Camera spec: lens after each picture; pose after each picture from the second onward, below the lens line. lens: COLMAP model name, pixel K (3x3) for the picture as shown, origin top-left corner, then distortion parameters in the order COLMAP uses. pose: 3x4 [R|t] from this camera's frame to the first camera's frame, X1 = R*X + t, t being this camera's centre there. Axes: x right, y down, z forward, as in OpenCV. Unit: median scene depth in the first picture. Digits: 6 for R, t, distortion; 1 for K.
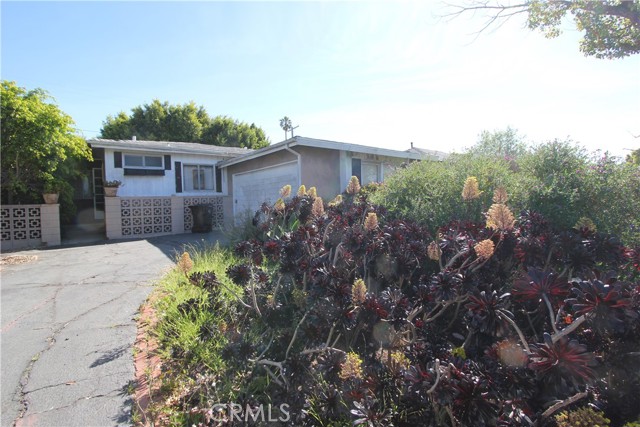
lens RADIAL K [[296.0, 0, 319.6], [0, 296.0, 215.5], [0, 0, 1]] dist [0.020440, 0.000869]
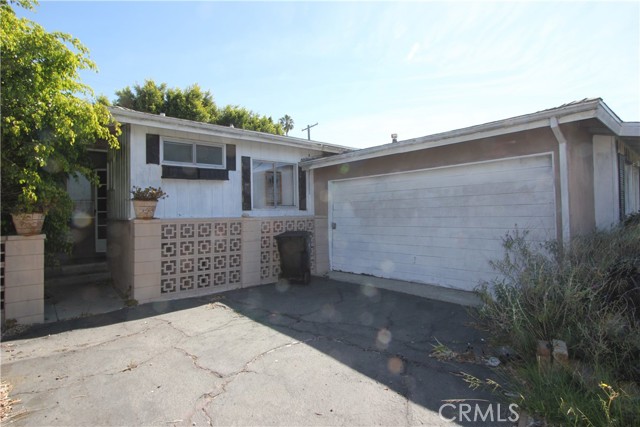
lens RADIAL K [[335.4, 0, 320.2], [0, 335.4, 212.8], [0, 0, 1]] dist [-0.001035, 0.000589]
pose [[0.998317, 0.012747, 0.056570, -0.379953], [-0.009669, 0.998475, -0.054349, -0.040118], [-0.057176, 0.053710, 0.996918, 0.363940]]
